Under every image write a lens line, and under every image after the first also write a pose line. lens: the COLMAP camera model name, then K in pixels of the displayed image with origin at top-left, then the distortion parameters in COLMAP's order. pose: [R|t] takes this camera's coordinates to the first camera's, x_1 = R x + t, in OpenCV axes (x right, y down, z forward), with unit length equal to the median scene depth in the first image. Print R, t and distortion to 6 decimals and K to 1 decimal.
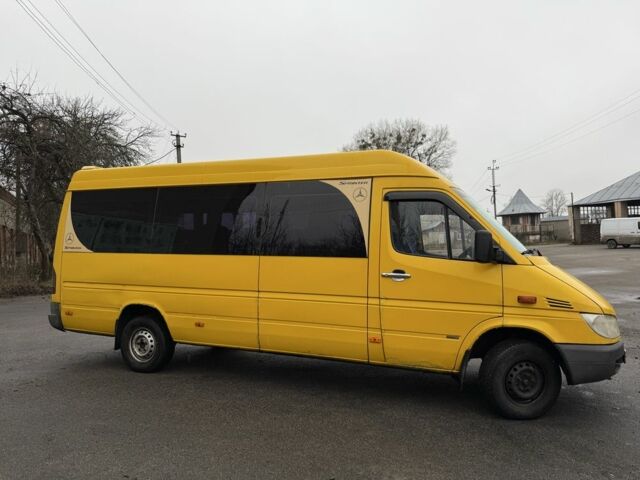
lens RADIAL K [[452.4, 0, 320.0], [0, 452.4, 240.0], [0, 0, 1]] dist [0.081974, -0.120036]
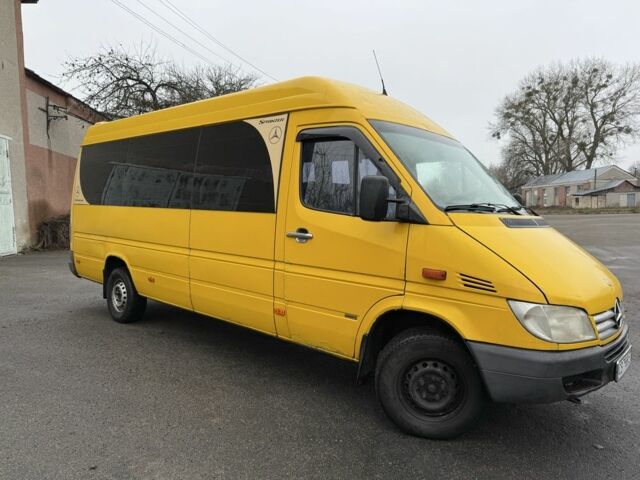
lens RADIAL K [[452.4, 0, 320.0], [0, 452.4, 240.0], [0, 0, 1]] dist [0.081974, -0.120036]
pose [[0.937404, 0.038016, -0.346162, 0.465340], [-0.009102, 0.996359, 0.084772, 0.017771], [0.348124, -0.076315, 0.934337, 0.256206]]
